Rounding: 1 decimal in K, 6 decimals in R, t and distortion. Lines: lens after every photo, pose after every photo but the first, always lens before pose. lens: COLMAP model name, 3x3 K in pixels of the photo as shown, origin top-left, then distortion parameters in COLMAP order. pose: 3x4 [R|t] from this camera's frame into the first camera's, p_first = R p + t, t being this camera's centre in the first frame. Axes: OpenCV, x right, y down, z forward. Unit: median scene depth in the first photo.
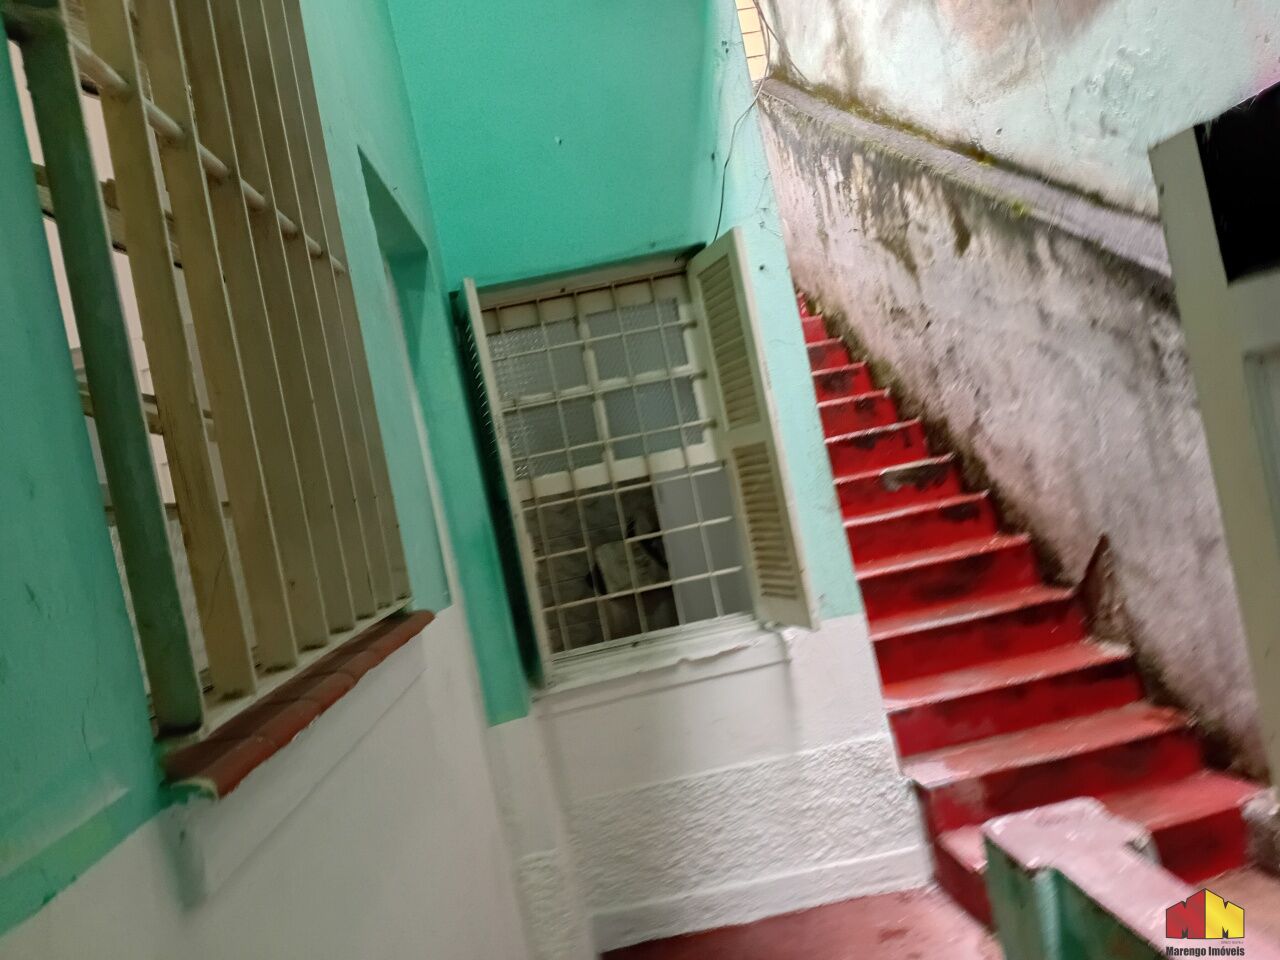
lens RADIAL K [[991.3, 0, 633.2], [0, 991.3, 484.0], [0, 0, 1]] dist [0.082908, -0.167863]
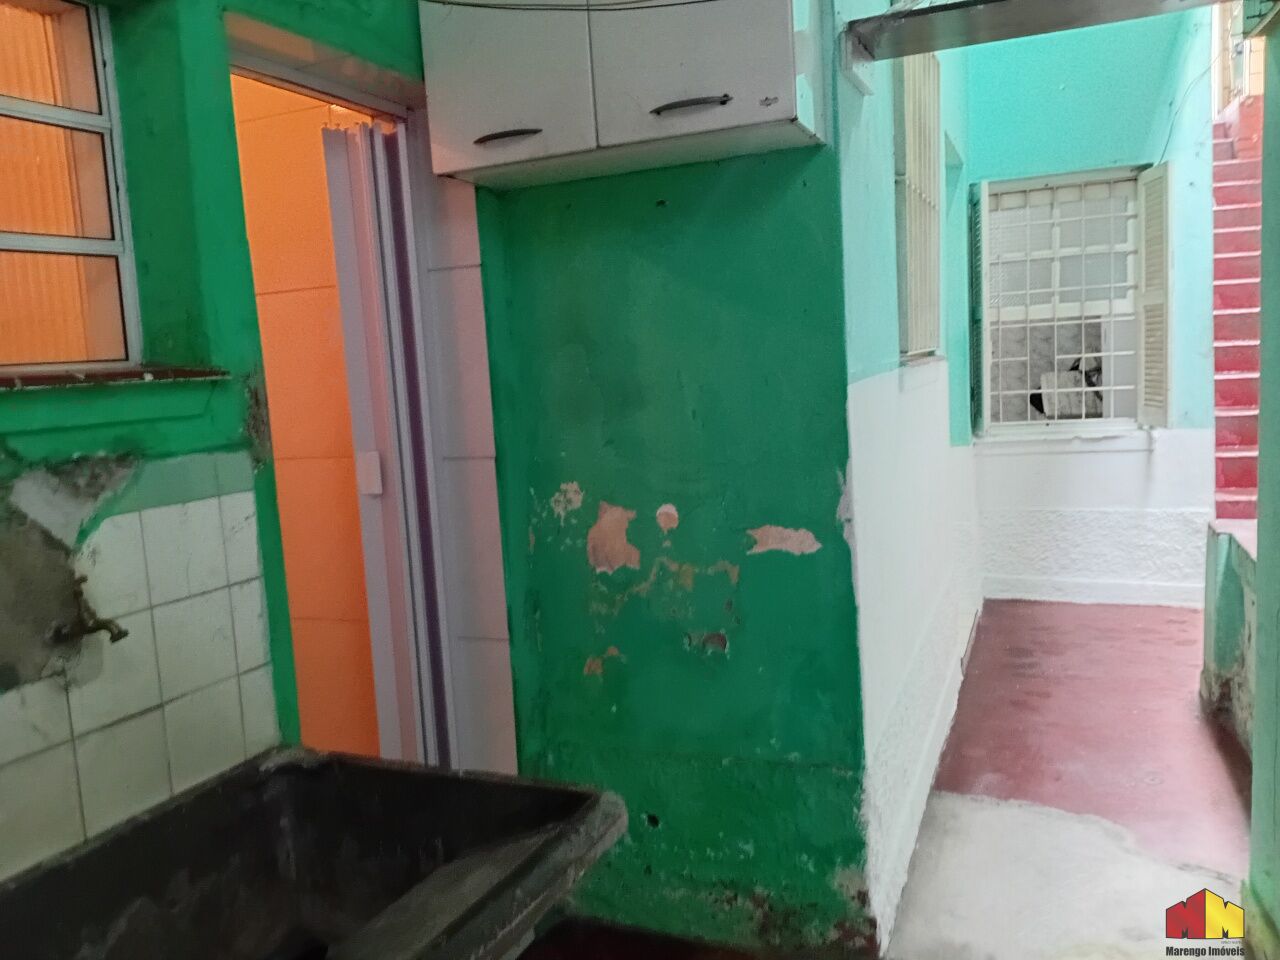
lens RADIAL K [[991.3, 0, 633.2], [0, 991.3, 484.0], [0, 0, 1]] dist [0.082908, -0.167863]
pose [[0.892844, 0.200326, -0.403360, 0.075777], [-0.124046, 0.970370, 0.207350, 0.008577], [0.432946, -0.135096, 0.891239, -0.714080]]
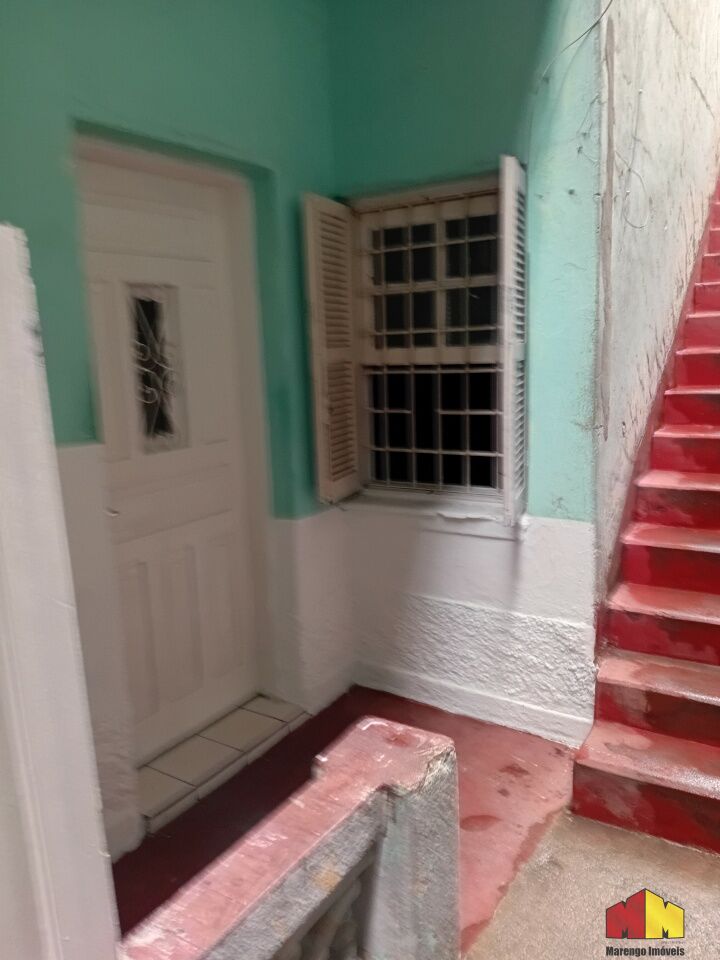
lens RADIAL K [[743.5, 0, 360.0], [0, 743.5, 480.0], [0, 0, 1]] dist [0.082908, -0.167863]
pose [[0.802653, 0.276934, -0.528257, 0.454478], [-0.142650, 0.949103, 0.280811, -0.117336], [0.579137, -0.150037, 0.801305, 0.176271]]
